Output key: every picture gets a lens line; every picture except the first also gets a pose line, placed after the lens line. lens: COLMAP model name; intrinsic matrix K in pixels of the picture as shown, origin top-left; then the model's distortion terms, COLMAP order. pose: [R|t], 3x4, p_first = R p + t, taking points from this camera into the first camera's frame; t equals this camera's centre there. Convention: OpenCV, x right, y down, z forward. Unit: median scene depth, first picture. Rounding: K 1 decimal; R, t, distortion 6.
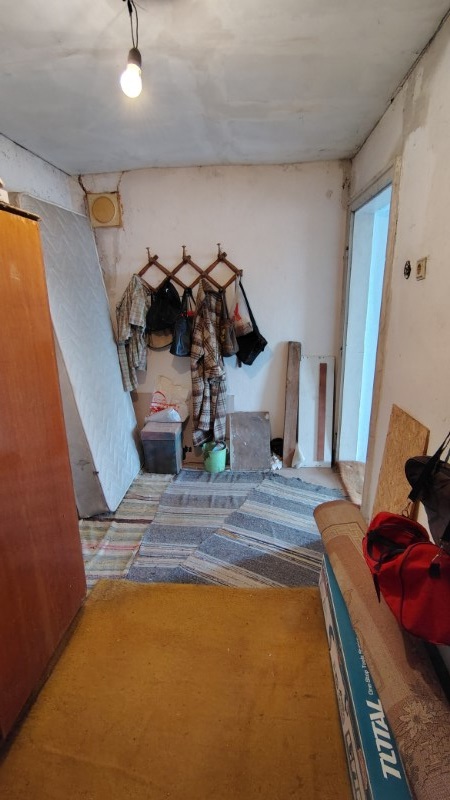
lens RADIAL K [[372.8, 0, 228.0], [0, 372.8, 402.0], [0, 0, 1]] dist [-0.010418, 0.005828]
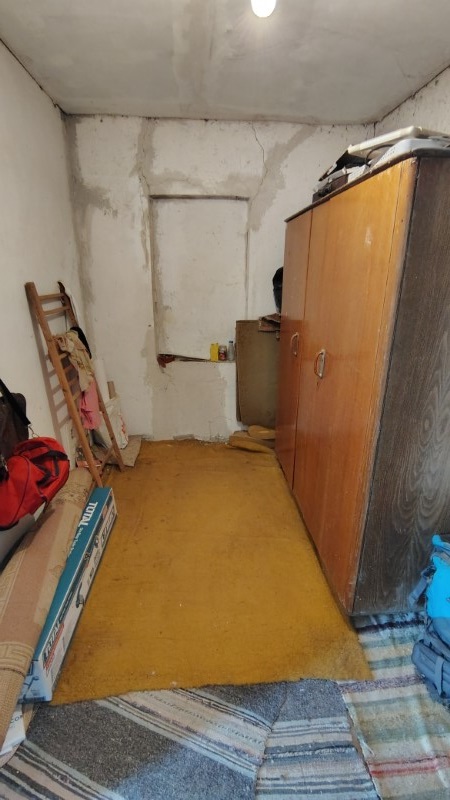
lens RADIAL K [[372.8, 0, 226.4], [0, 372.8, 398.9], [0, 0, 1]] dist [-0.010418, 0.005828]
pose [[-0.987649, 0.055983, -0.146343, -0.003212], [-0.040399, 0.811430, 0.583052, -0.300274], [0.151388, 0.581762, -0.799146, 1.075187]]
